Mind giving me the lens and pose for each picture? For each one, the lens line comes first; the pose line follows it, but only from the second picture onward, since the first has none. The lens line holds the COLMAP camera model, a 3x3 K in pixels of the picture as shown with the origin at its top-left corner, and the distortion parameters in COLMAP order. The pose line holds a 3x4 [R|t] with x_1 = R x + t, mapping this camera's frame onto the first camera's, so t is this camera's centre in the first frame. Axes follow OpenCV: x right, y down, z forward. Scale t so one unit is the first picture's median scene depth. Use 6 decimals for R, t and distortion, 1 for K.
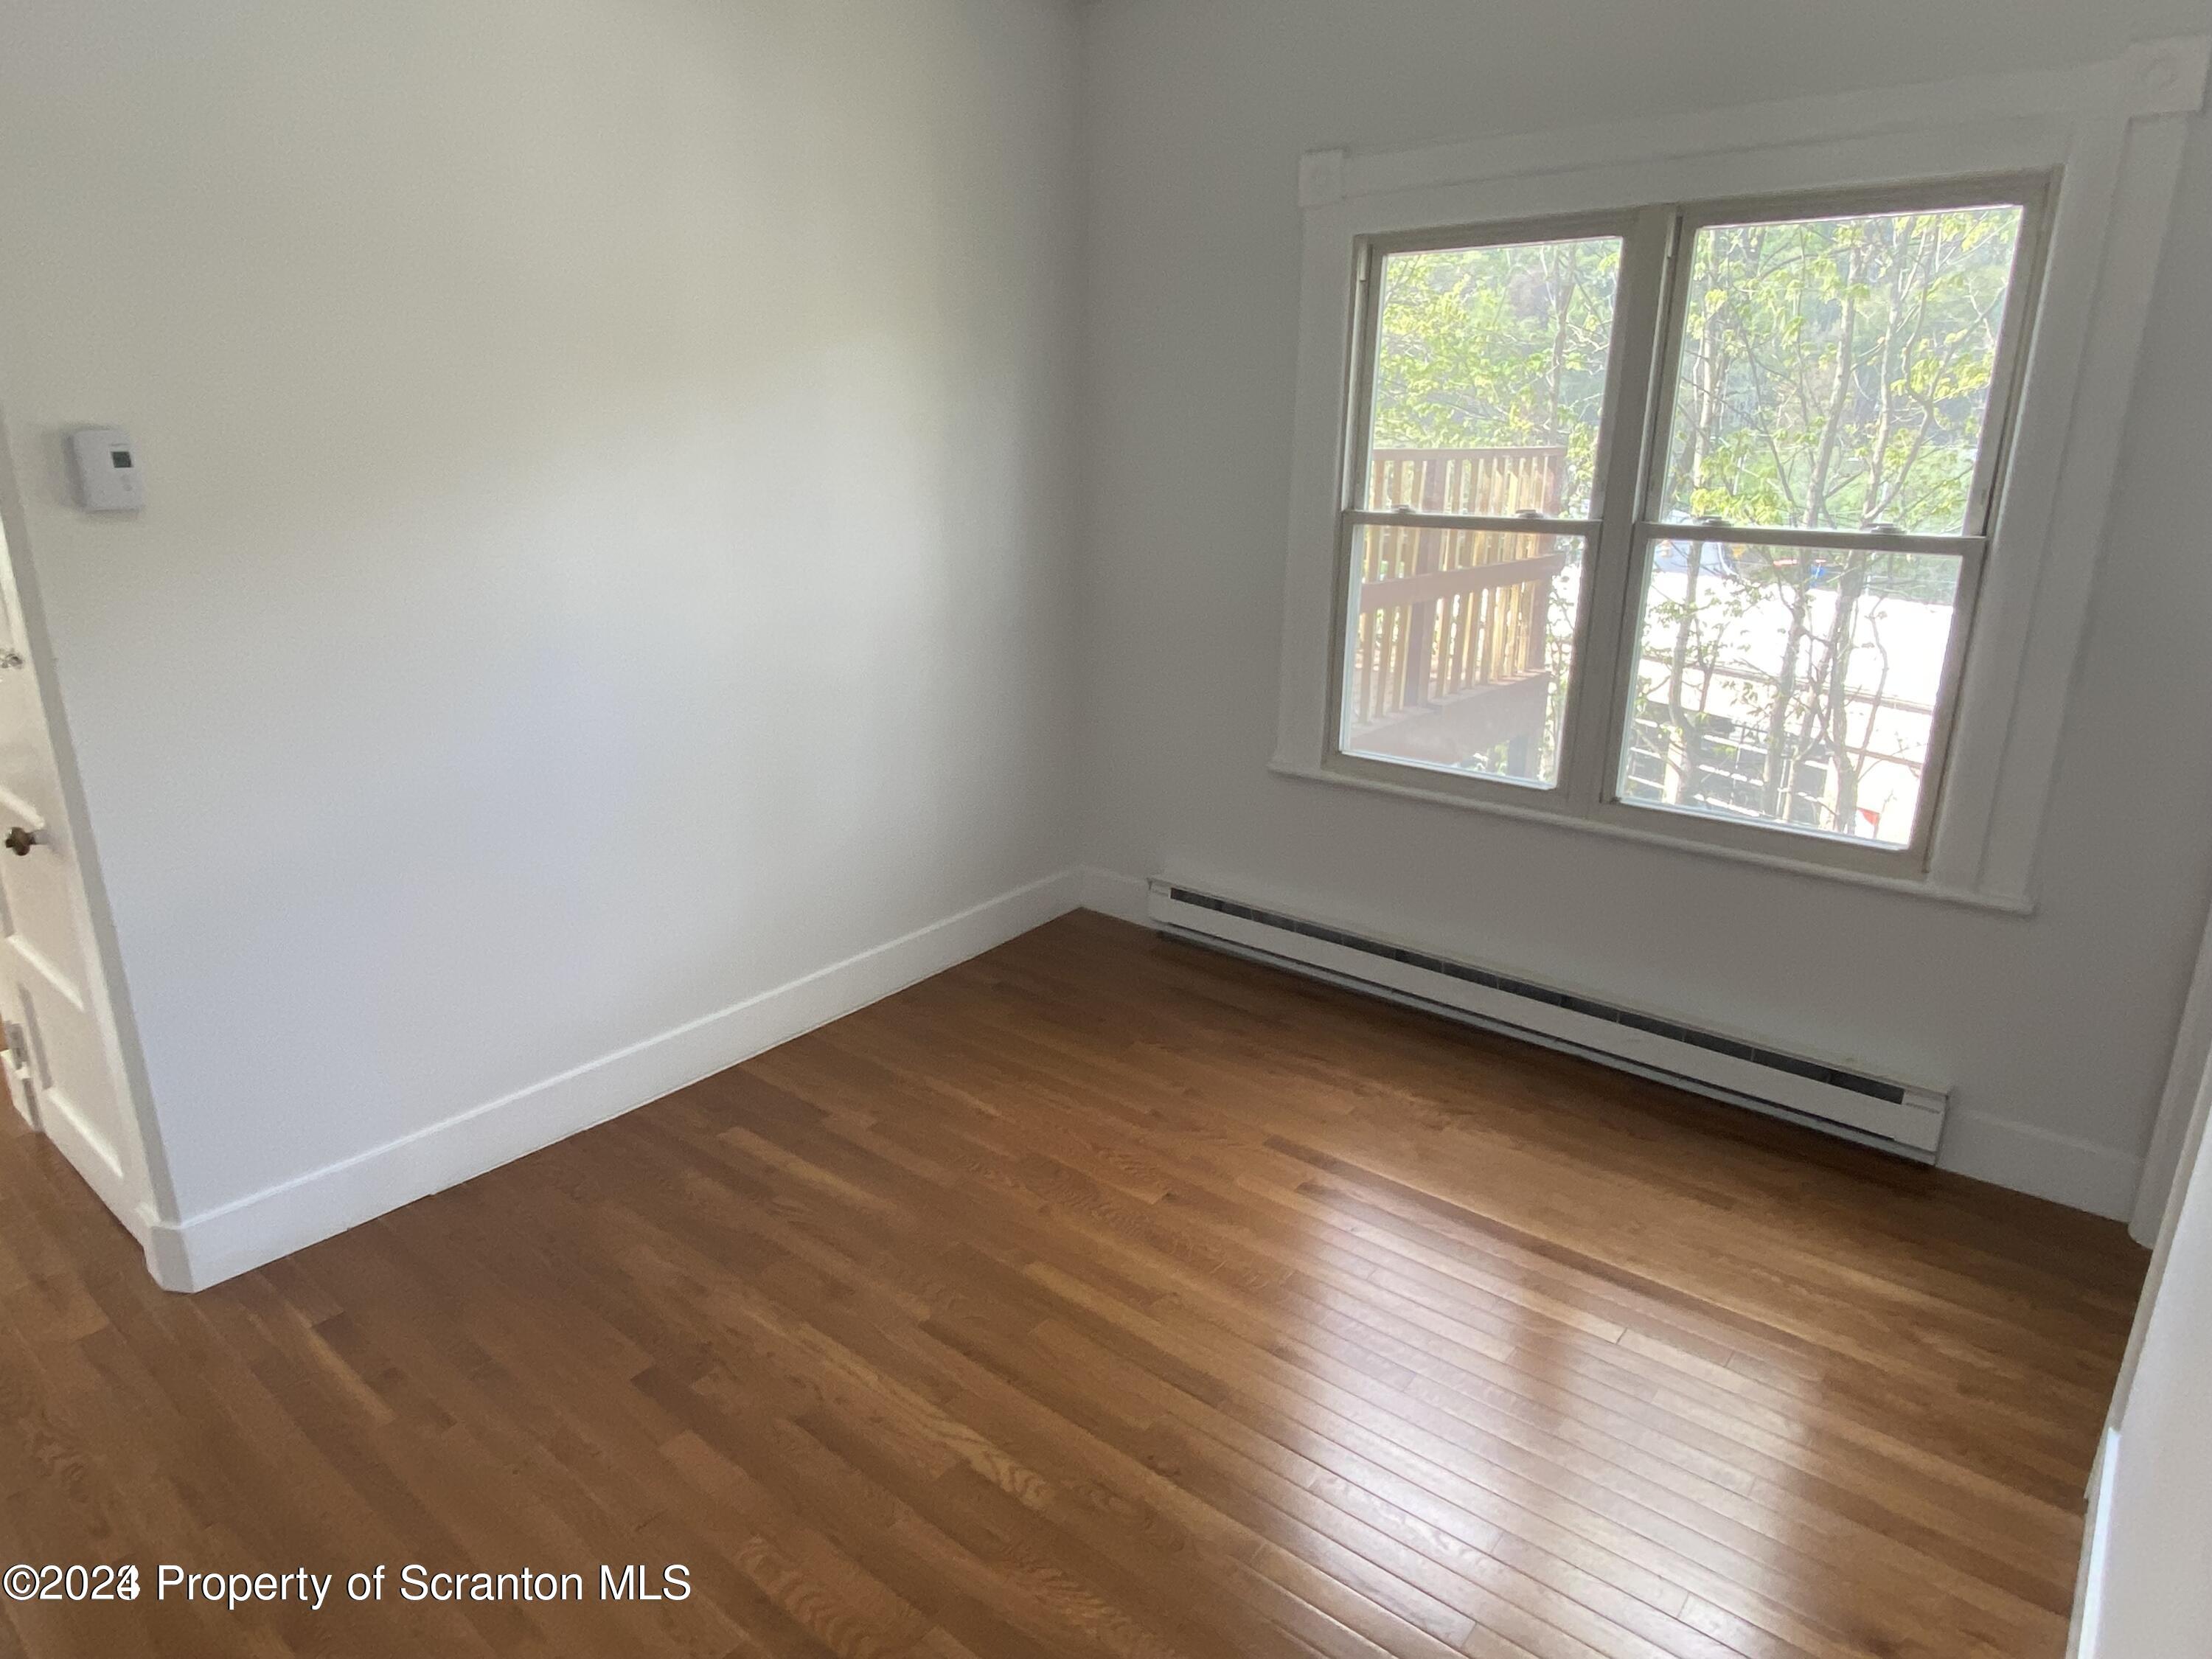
lens RADIAL K [[1326.3, 0, 1106.0], [0, 1326.3, 829.5], [0, 0, 1]] dist [0.043223, -0.001642]
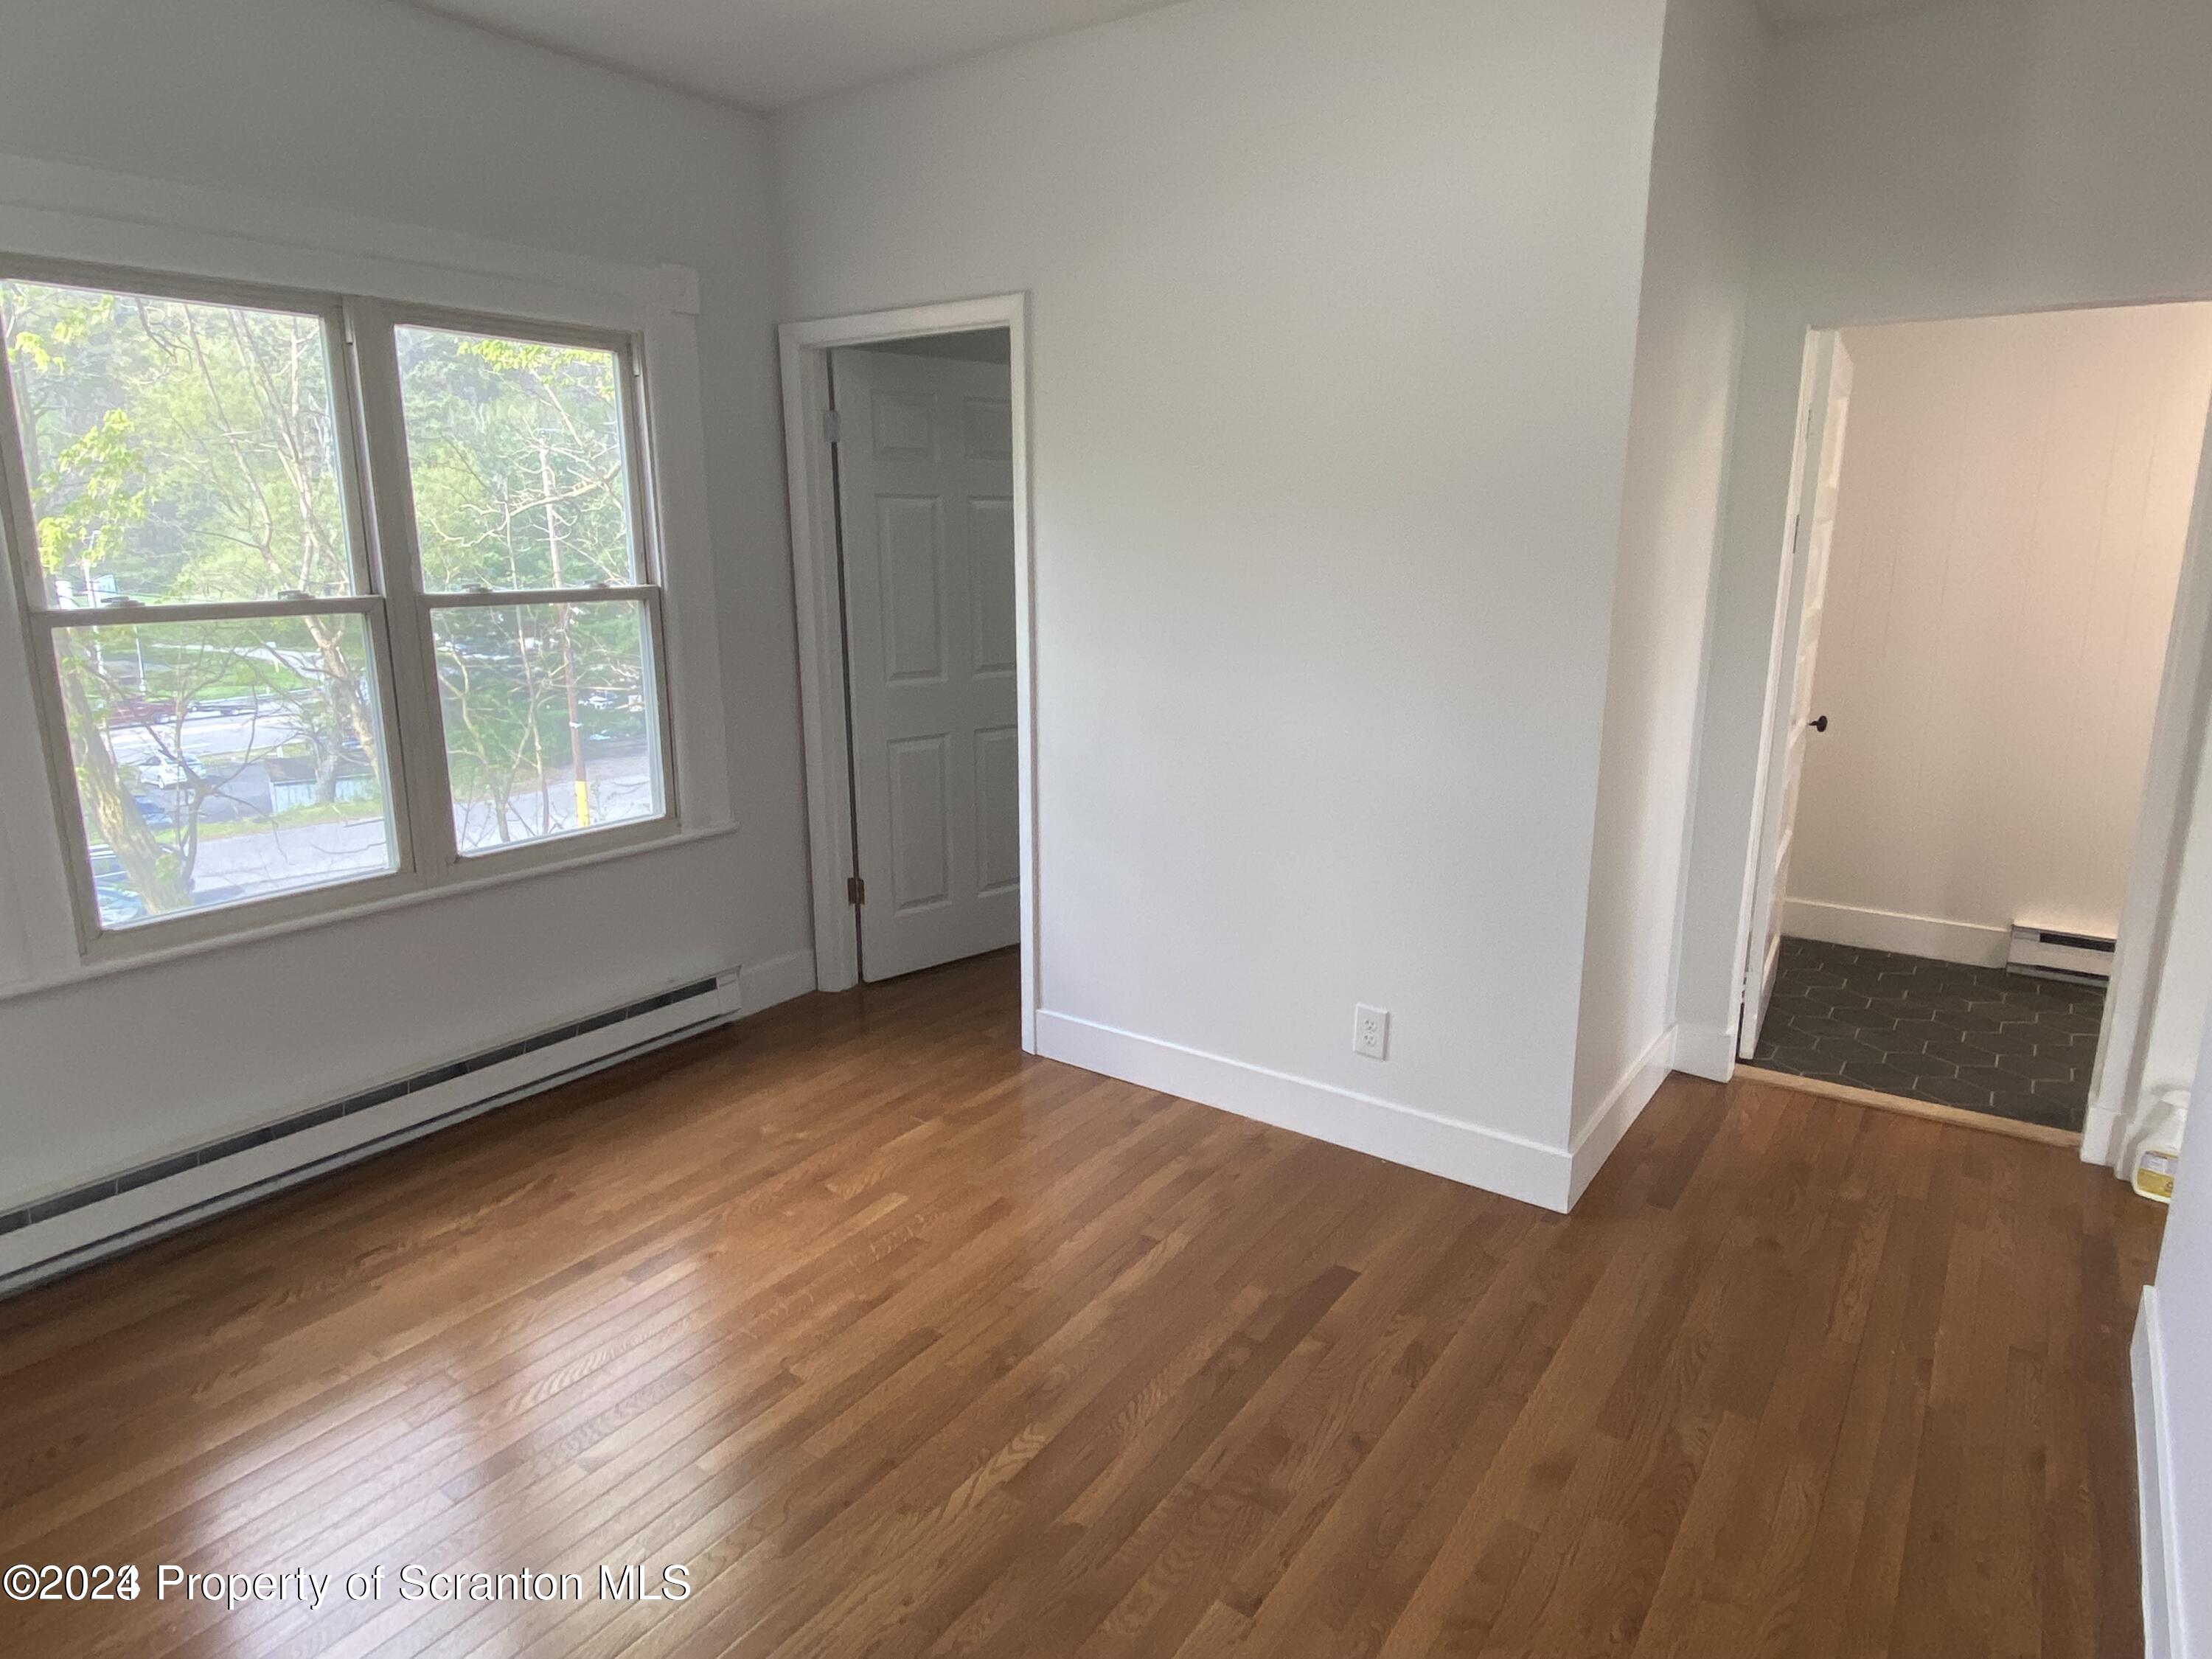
lens RADIAL K [[1326.3, 0, 1106.0], [0, 1326.3, 829.5], [0, 0, 1]] dist [0.043223, -0.001642]
pose [[-0.074390, -0.239601, 0.968017, -0.674215], [0.283228, 0.925657, 0.250881, -0.165157], [-0.956163, 0.292832, -0.000998, 0.524584]]
